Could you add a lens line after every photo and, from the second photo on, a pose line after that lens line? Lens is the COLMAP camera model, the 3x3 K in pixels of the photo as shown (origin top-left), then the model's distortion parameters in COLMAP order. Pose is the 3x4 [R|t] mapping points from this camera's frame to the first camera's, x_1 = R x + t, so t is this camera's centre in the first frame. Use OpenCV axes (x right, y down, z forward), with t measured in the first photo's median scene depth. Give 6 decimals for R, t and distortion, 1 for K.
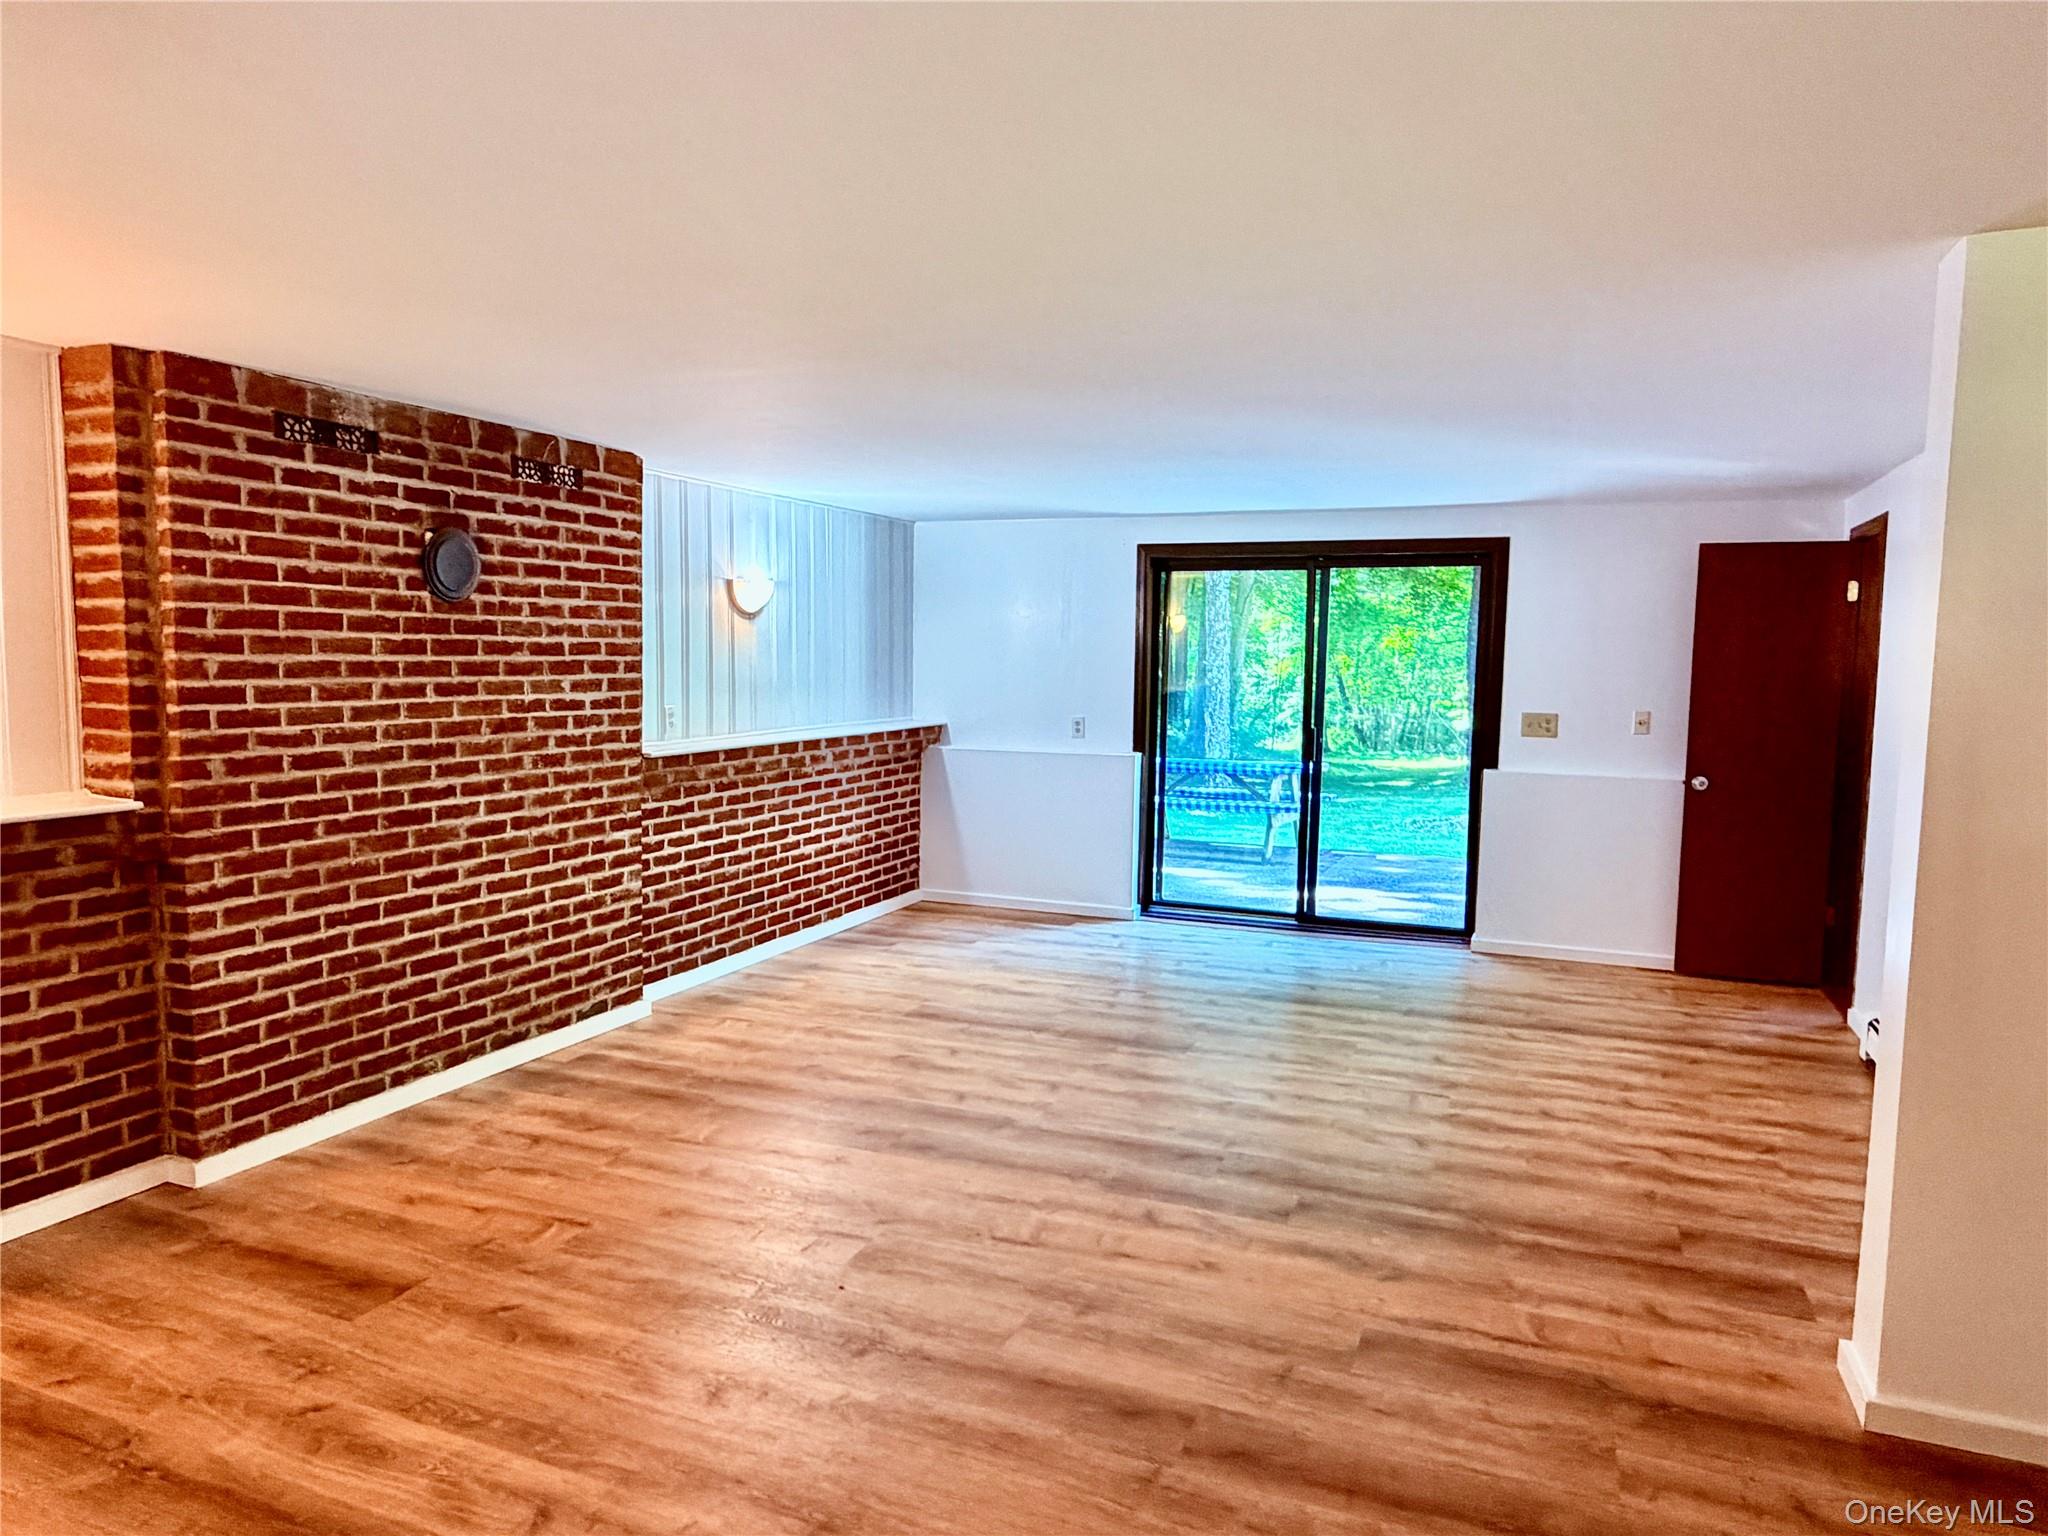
lens RADIAL K [[1294.7, 0, 1030.5], [0, 1294.7, 772.6], [0, 0, 1]] dist [-0.000459, -0.006348]
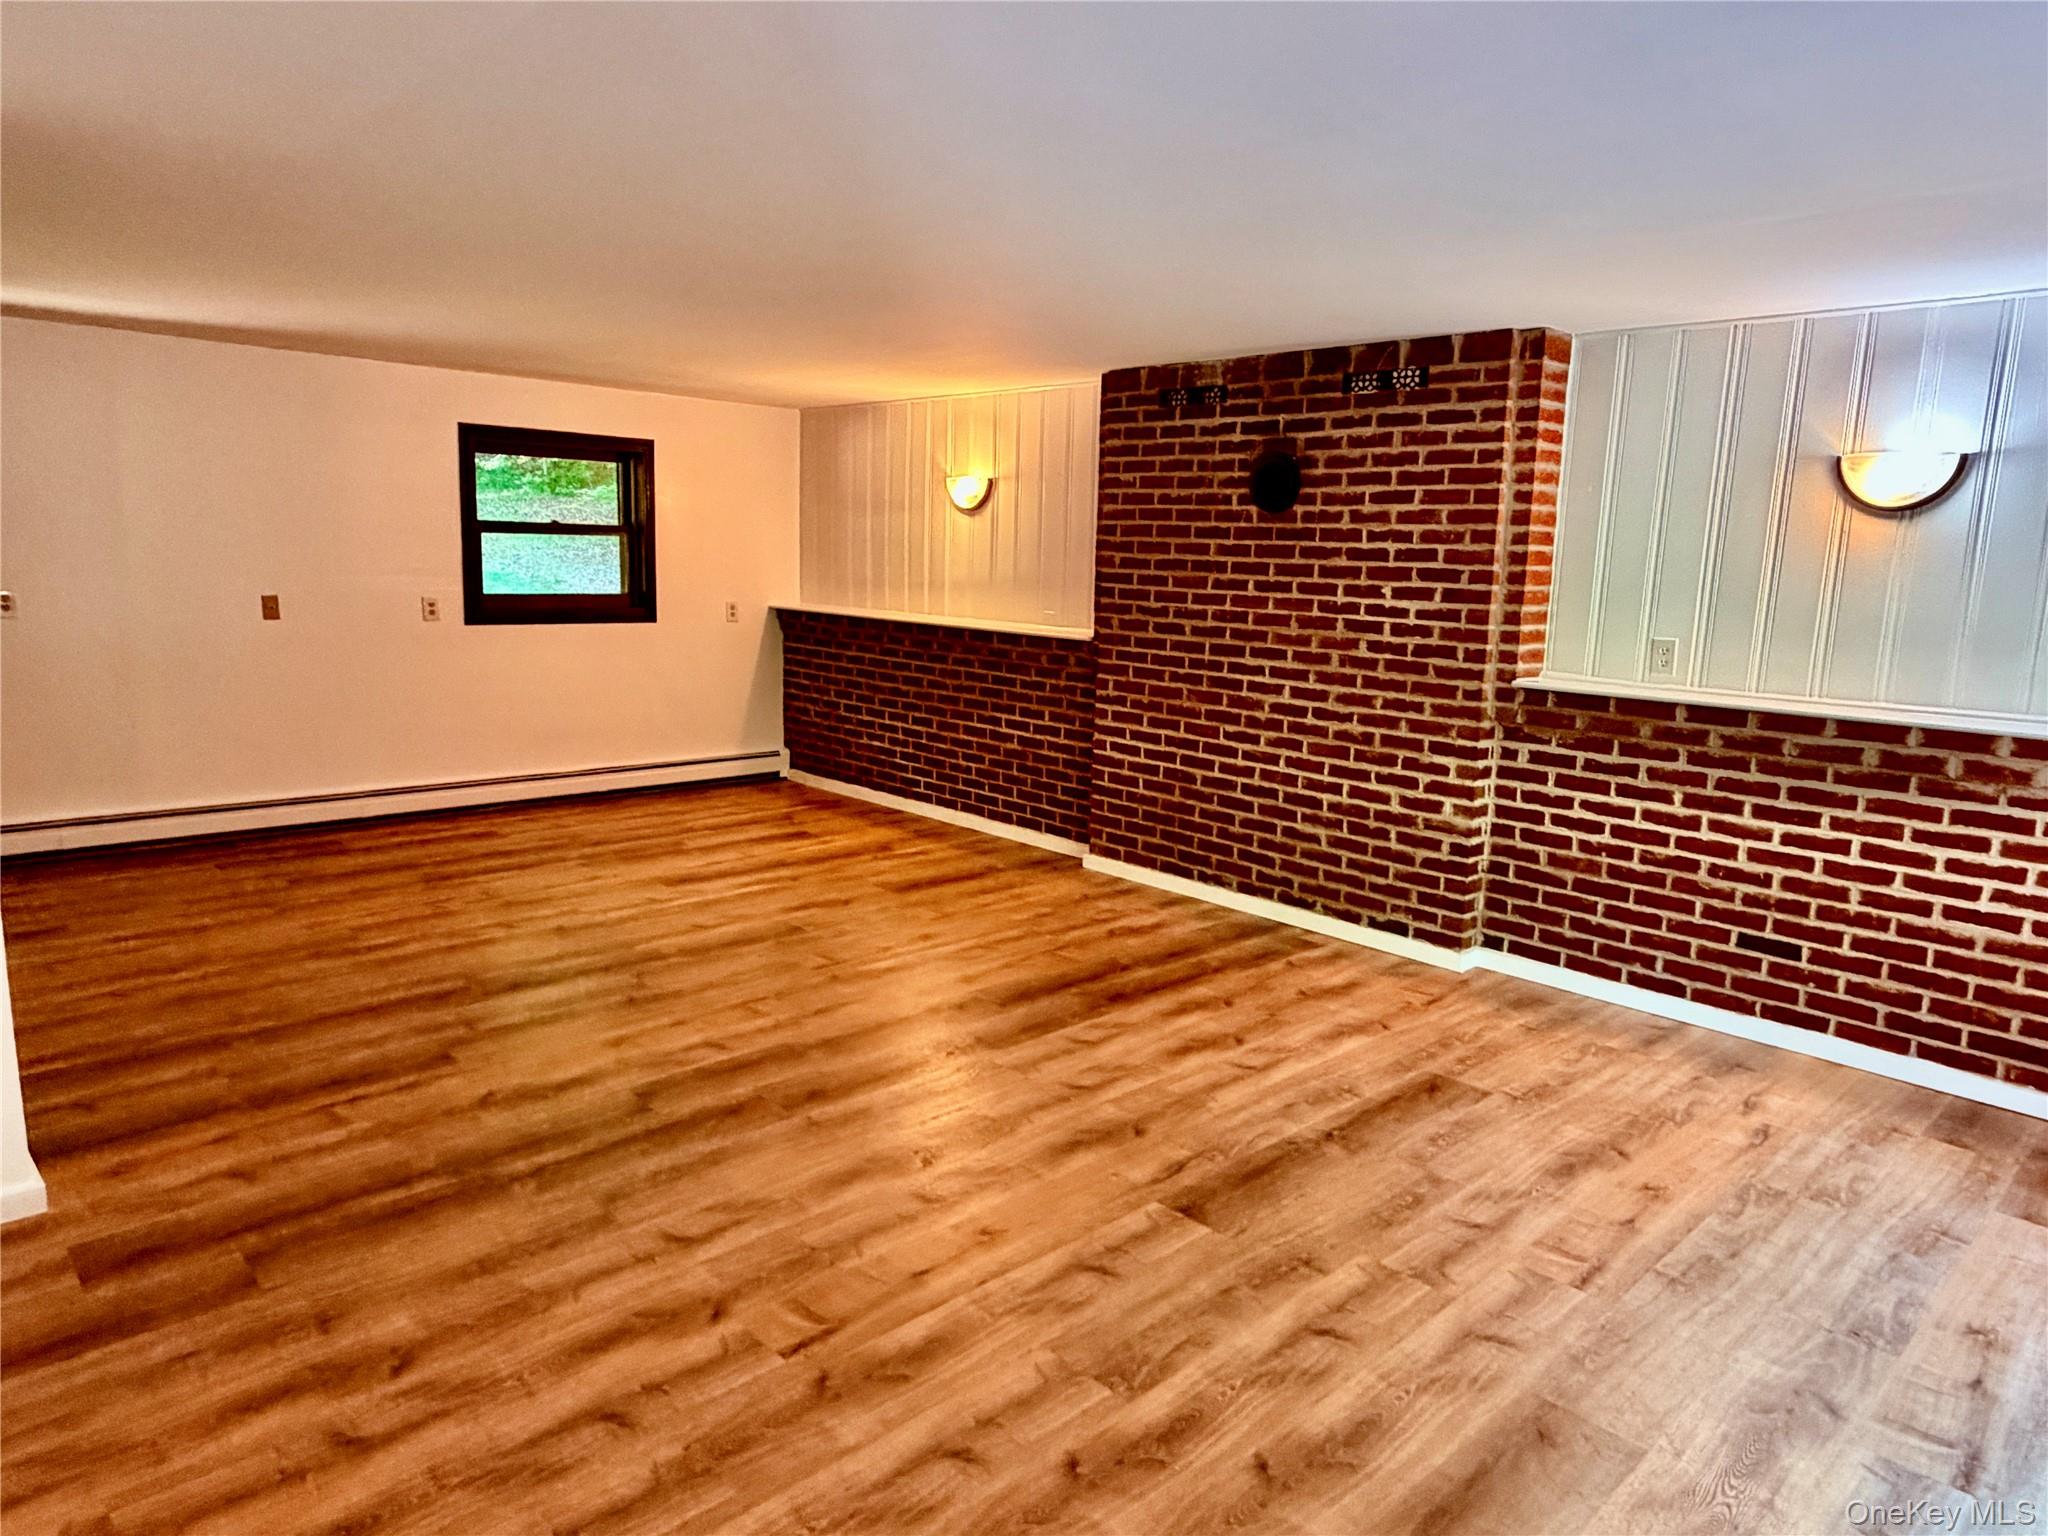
lens RADIAL K [[1294.7, 0, 1028.0], [0, 1294.7, 768.5], [0, 0, 1]] dist [-0.000459, -0.006348]
pose [[-0.407611, 0.126313, -0.904377, 0.705063], [-0.122002, 0.973975, 0.191021, -0.095039], [0.904969, 0.188198, -0.381593, 1.200003]]
